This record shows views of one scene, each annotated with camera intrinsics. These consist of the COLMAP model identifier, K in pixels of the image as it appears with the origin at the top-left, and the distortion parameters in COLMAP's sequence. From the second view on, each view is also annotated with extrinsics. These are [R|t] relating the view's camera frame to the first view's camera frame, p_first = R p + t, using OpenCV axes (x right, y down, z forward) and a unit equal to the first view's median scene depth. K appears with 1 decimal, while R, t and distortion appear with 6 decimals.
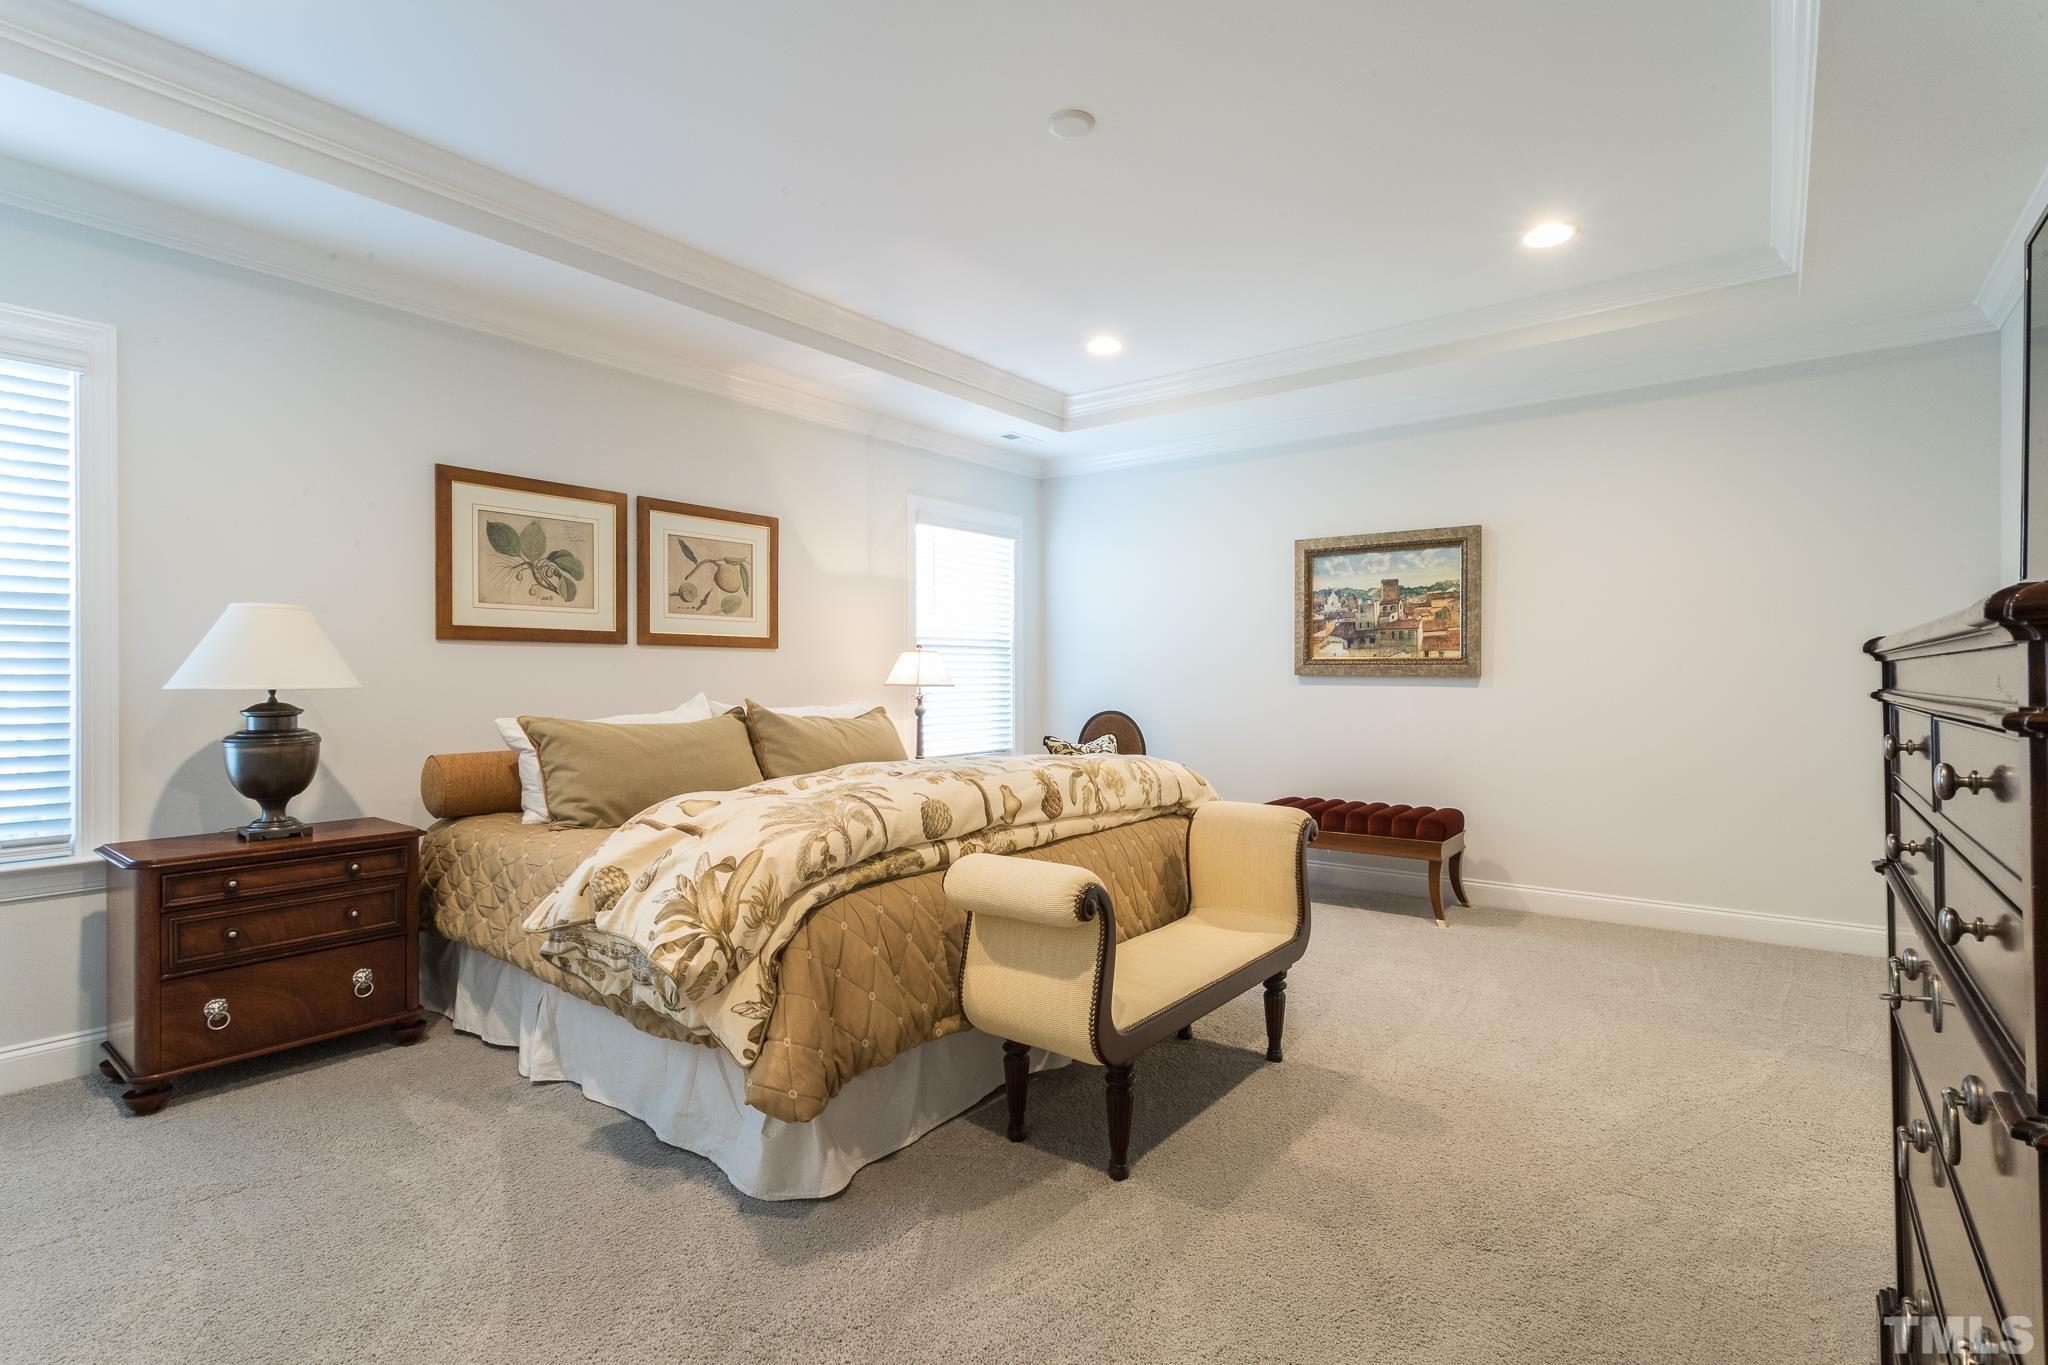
lens RADIAL K [[983.0, 0, 1026.4], [0, 983.0, 670.5], [0, 0, 1]] dist [-0.001901, 0.001774]
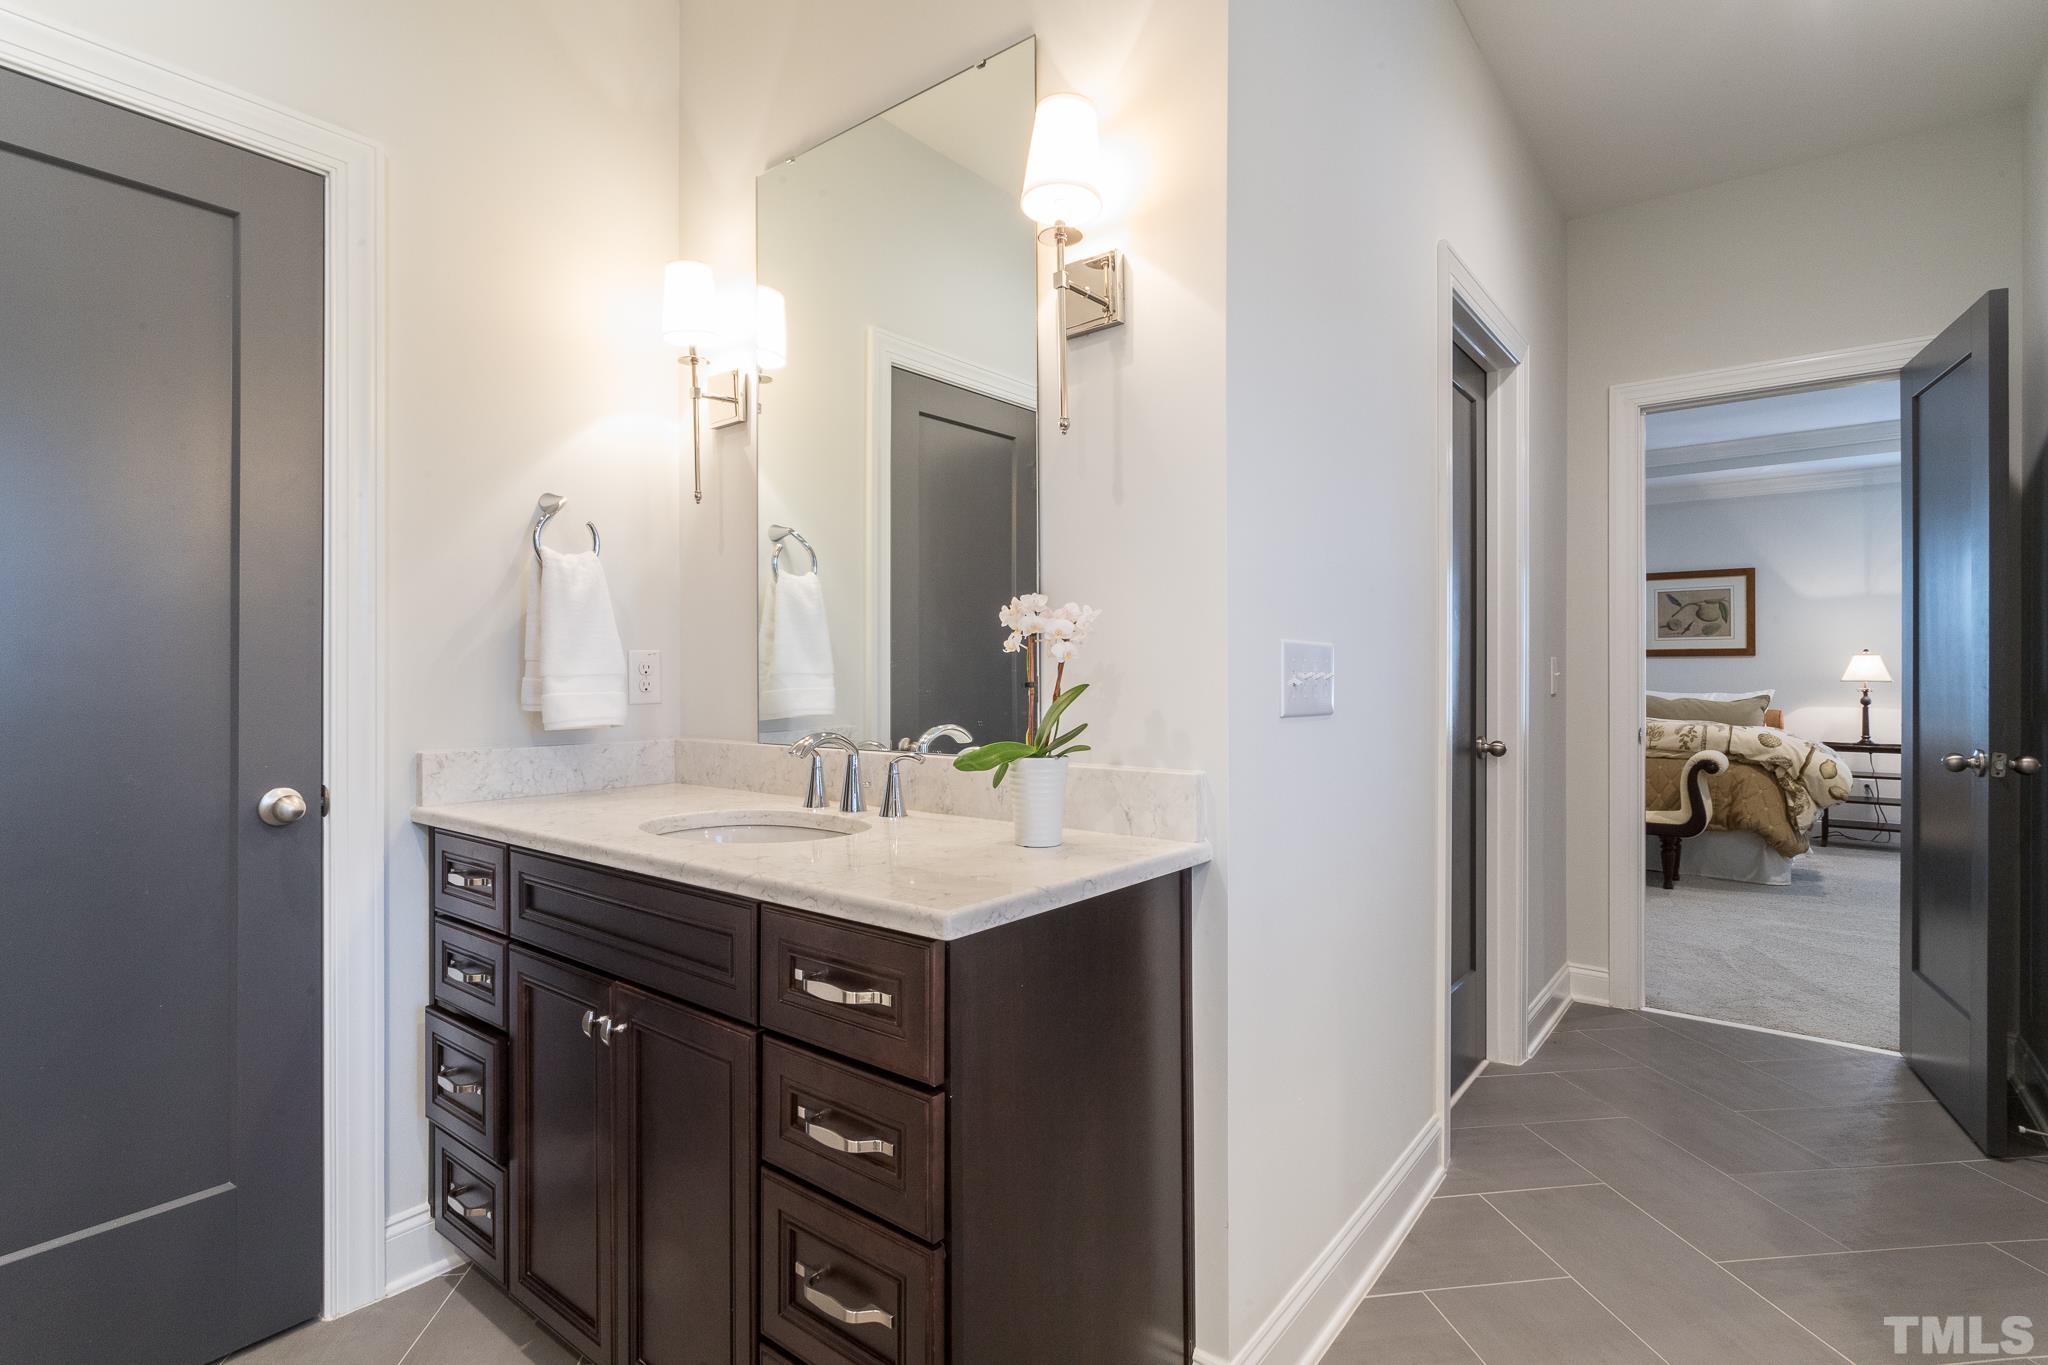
lens RADIAL K [[983.0, 0, 1028.4], [0, 983.0, 670.5], [0, 0, 1]] dist [-0.001901, 0.001774]
pose [[-0.014087, -0.006184, -0.999882, 1.423819], [0.007534, 0.999952, -0.006291, 0.001644], [0.999872, -0.007621, -0.014039, -0.090335]]
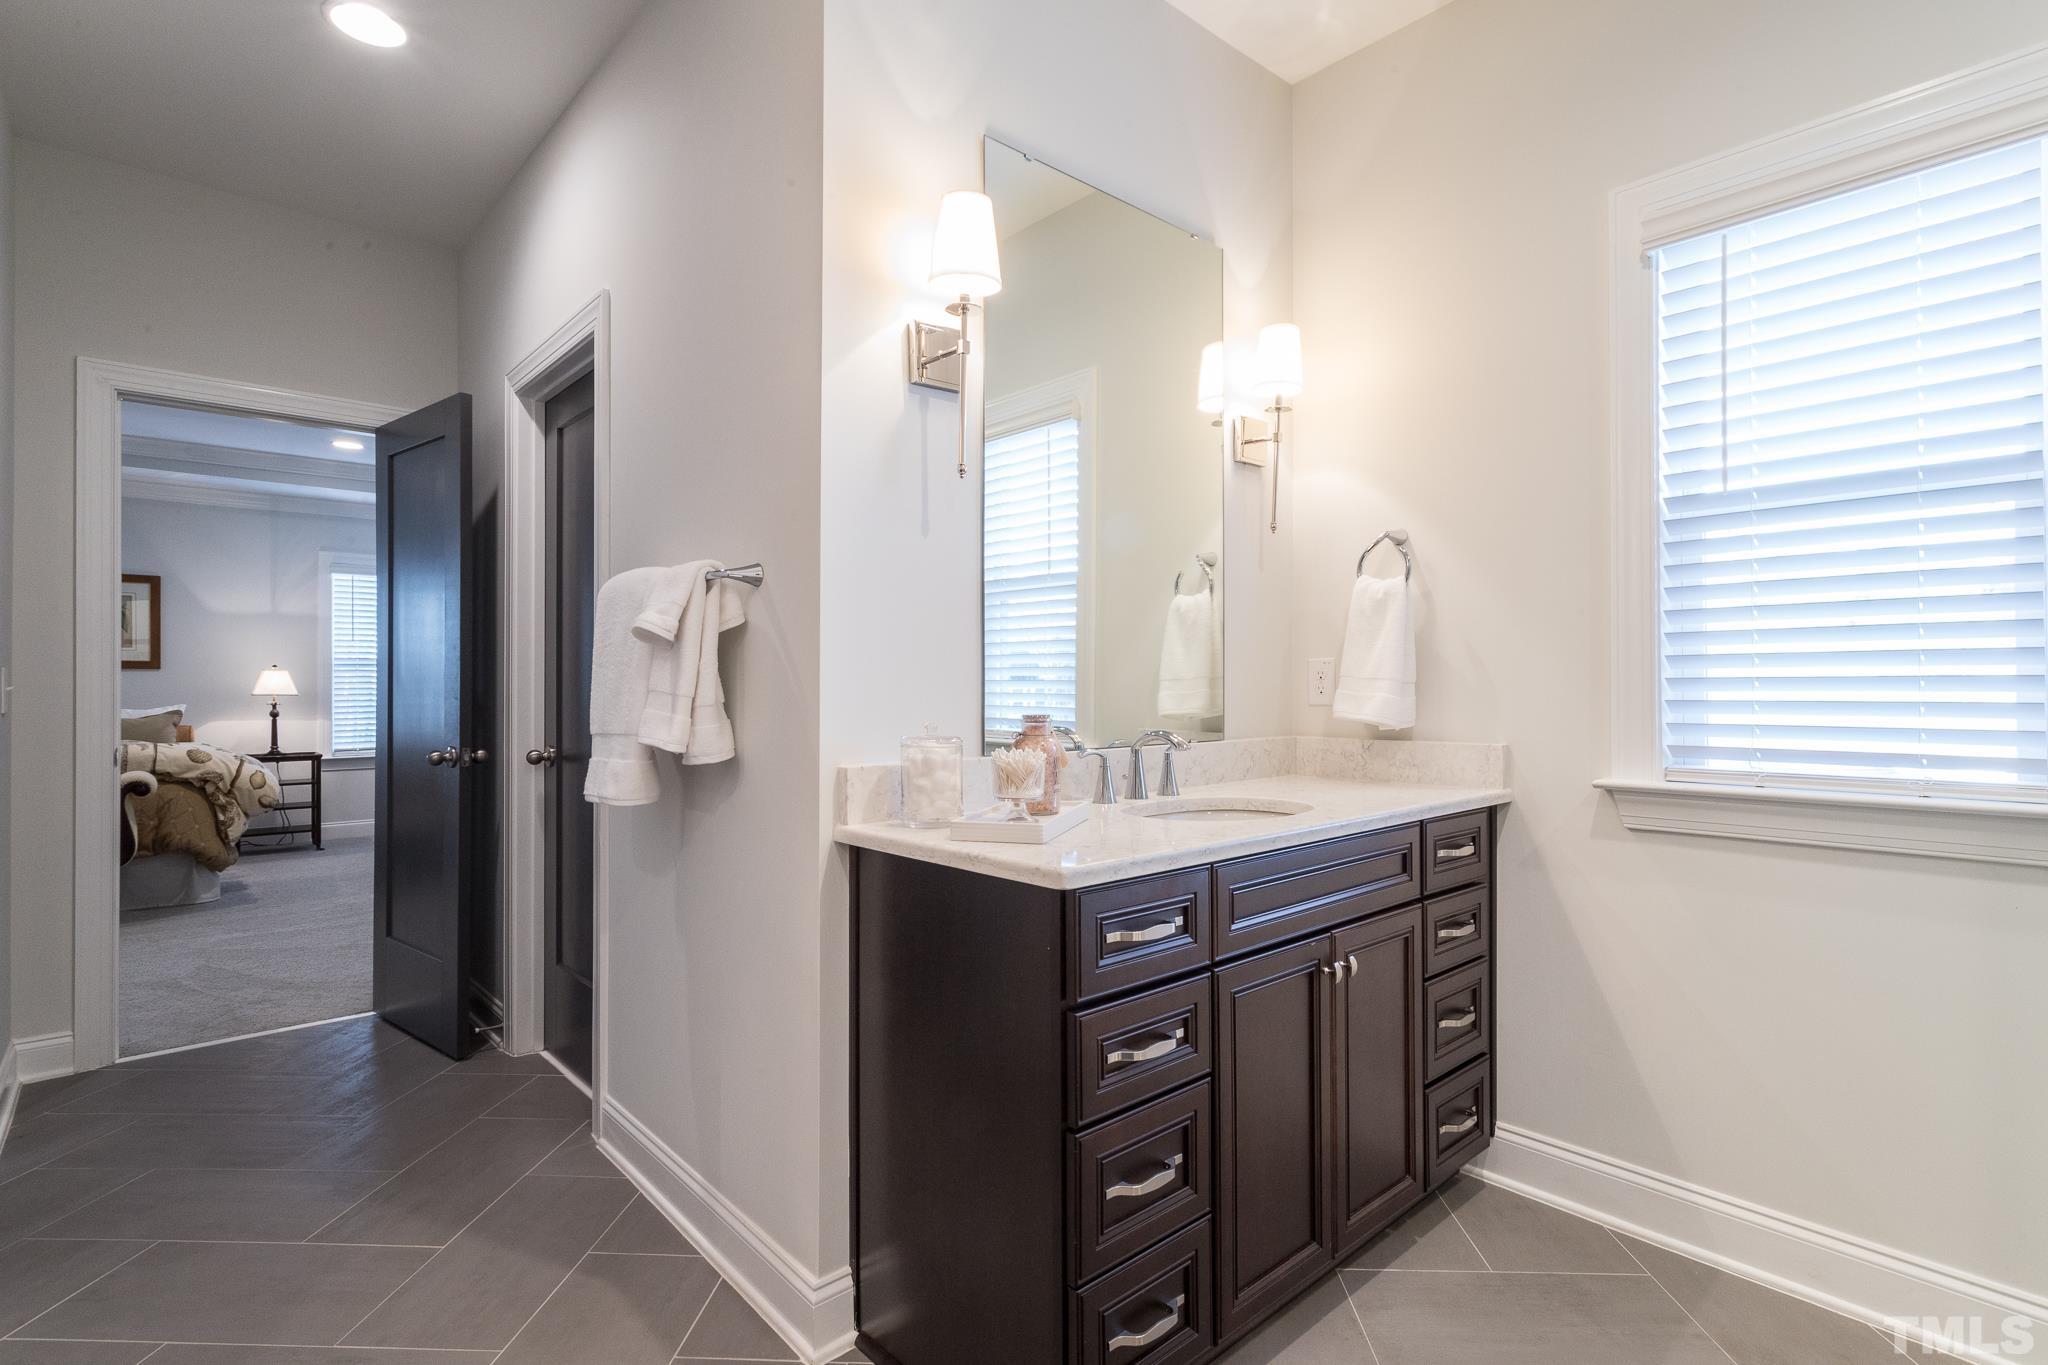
lens RADIAL K [[983.0, 0, 1034.0], [0, 983.0, 685.1], [0, 0, 1]] dist [-0.001901, 0.001774]
pose [[0.984003, -0.004203, -0.178100, 1.403508], [0.005033, 0.999978, 0.004211, 0.001500], [0.178078, -0.005040, 0.984003, -0.186618]]
